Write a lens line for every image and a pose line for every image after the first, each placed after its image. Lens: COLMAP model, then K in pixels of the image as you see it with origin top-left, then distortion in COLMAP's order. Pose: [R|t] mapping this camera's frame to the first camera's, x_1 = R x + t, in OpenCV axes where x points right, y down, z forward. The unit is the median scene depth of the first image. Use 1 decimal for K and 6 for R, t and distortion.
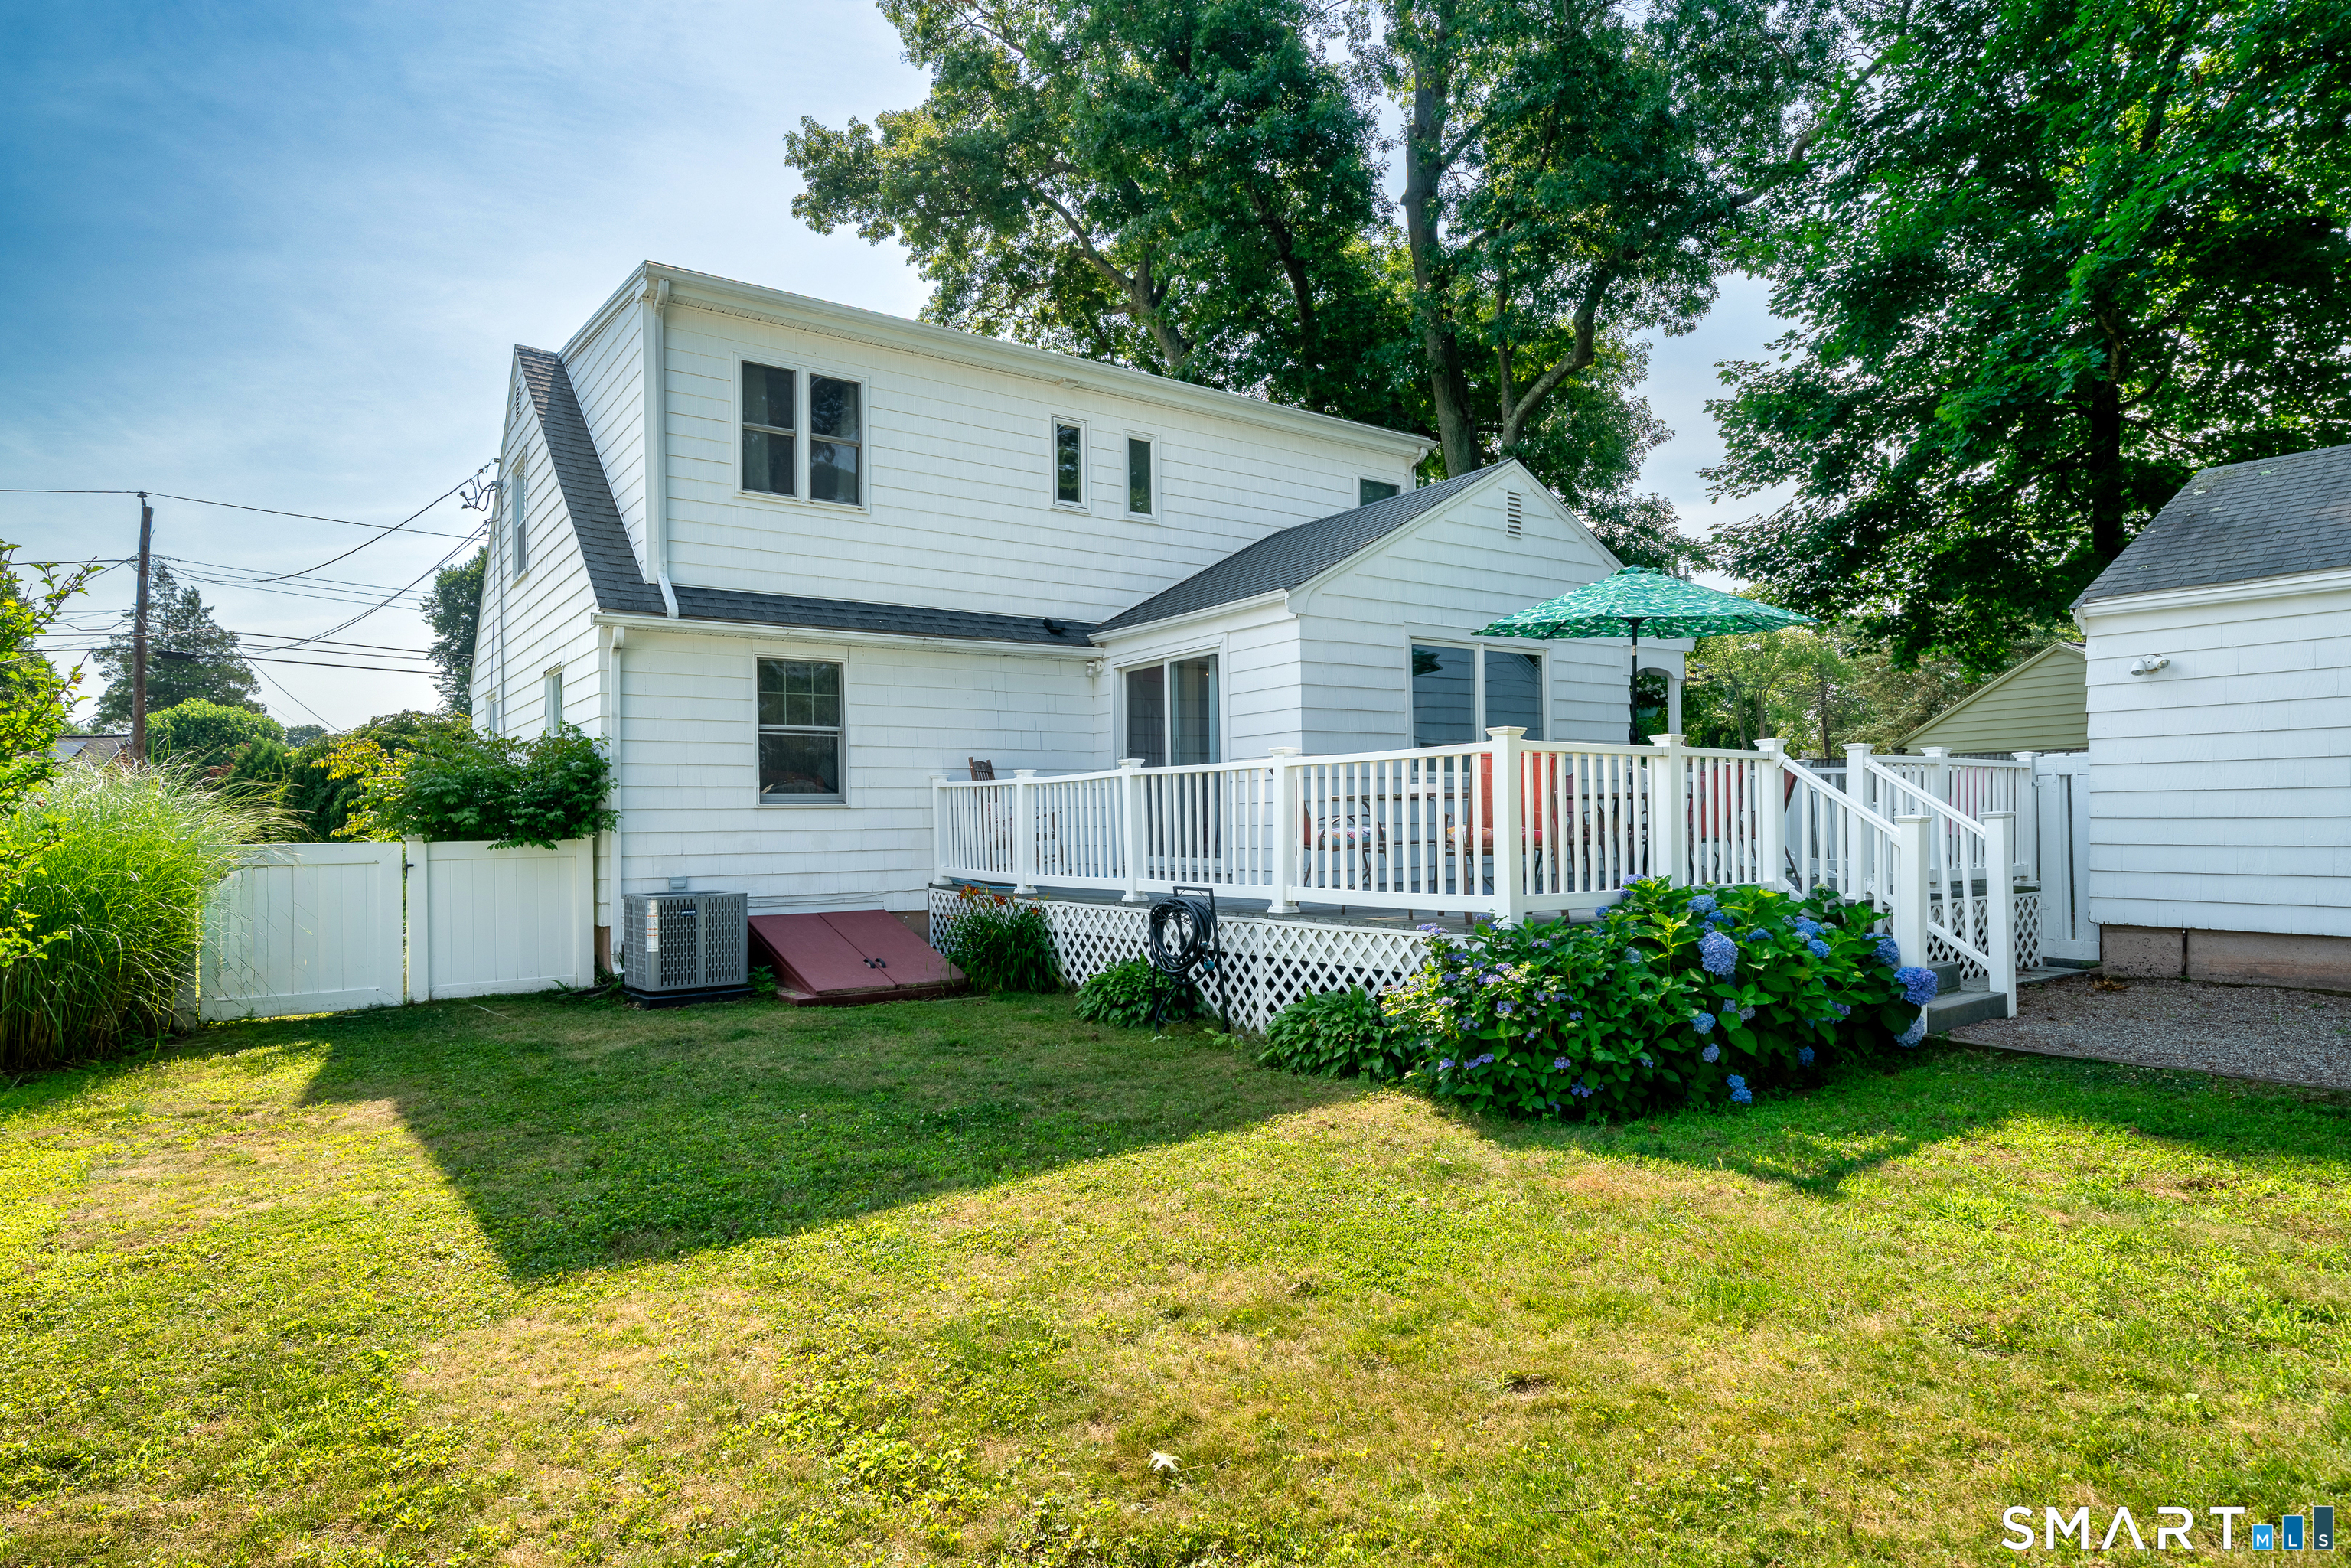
lens RADIAL K [[1284.0, 0, 1176.6], [0, 1284.0, 785.2], [0, 0, 1]] dist [0.014593, -0.000105]
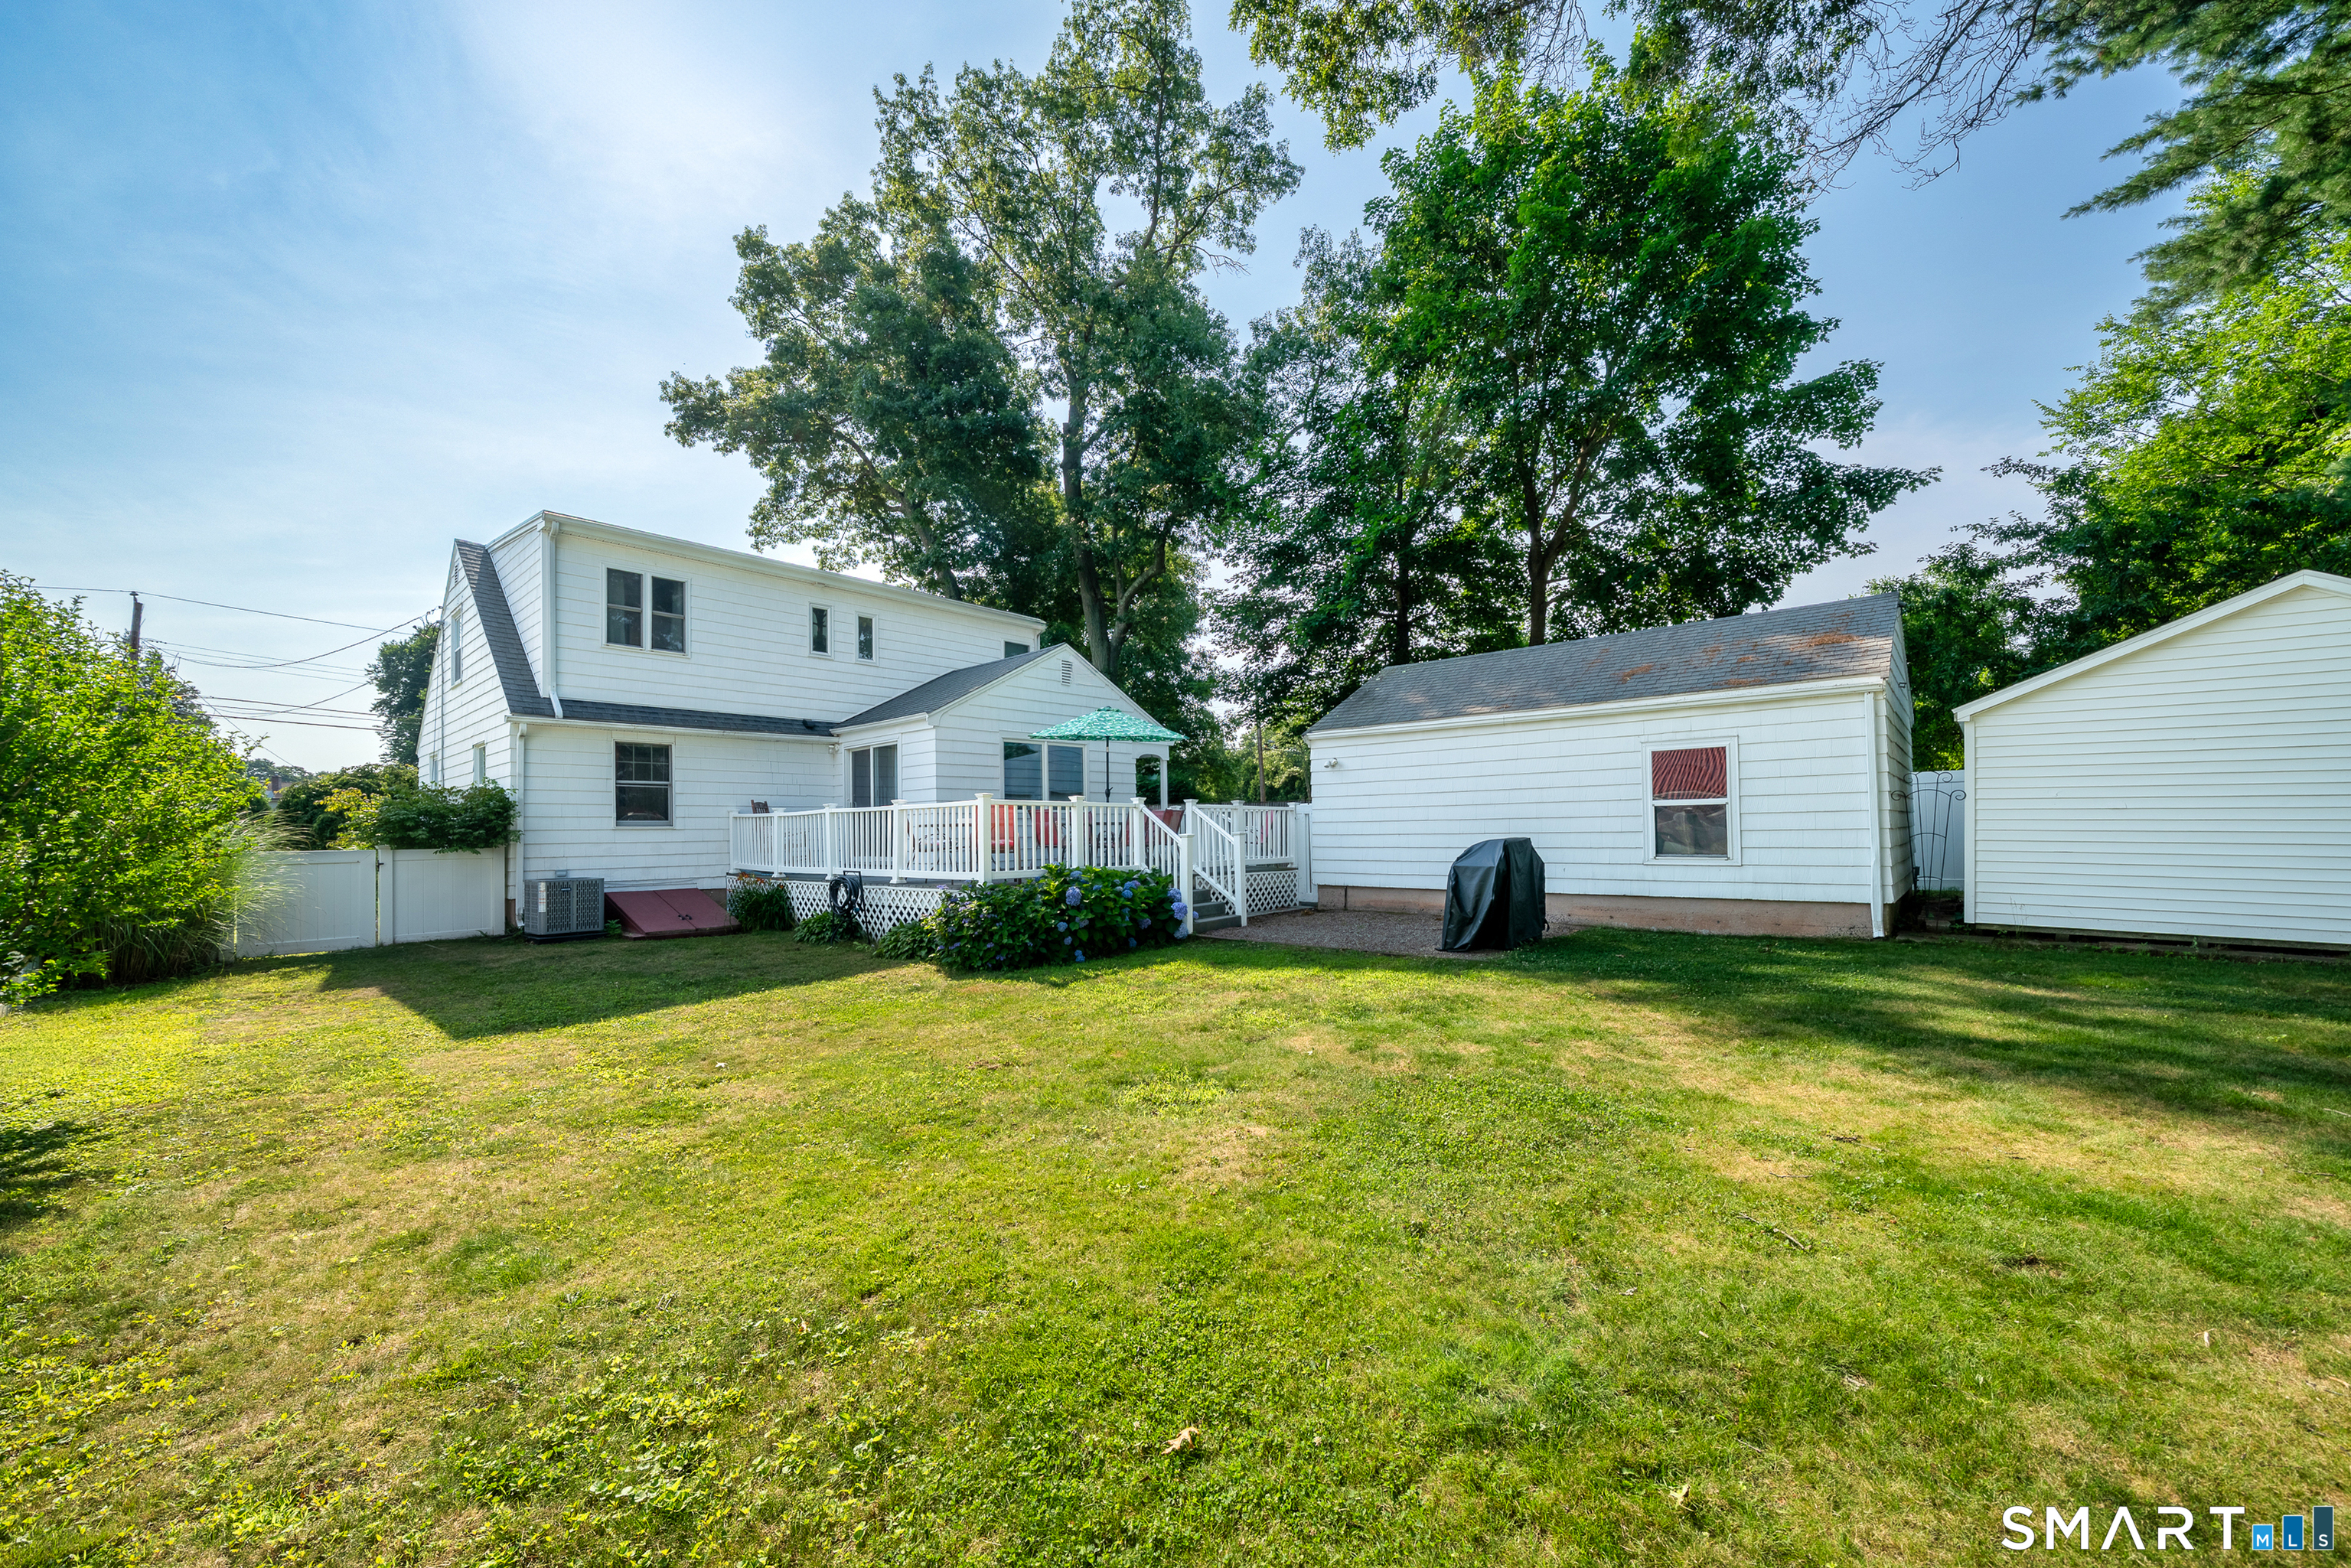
lens RADIAL K [[879.1, 0, 1169.7], [0, 879.1, 804.3], [0, 0, 1]] dist [0.002012, -0.000059]
pose [[0.976985, 0.006968, 0.213193, 0.142963], [-0.005618, 0.999960, -0.006937, -0.011016], [-0.213233, 0.005580, 0.976986, -0.294238]]
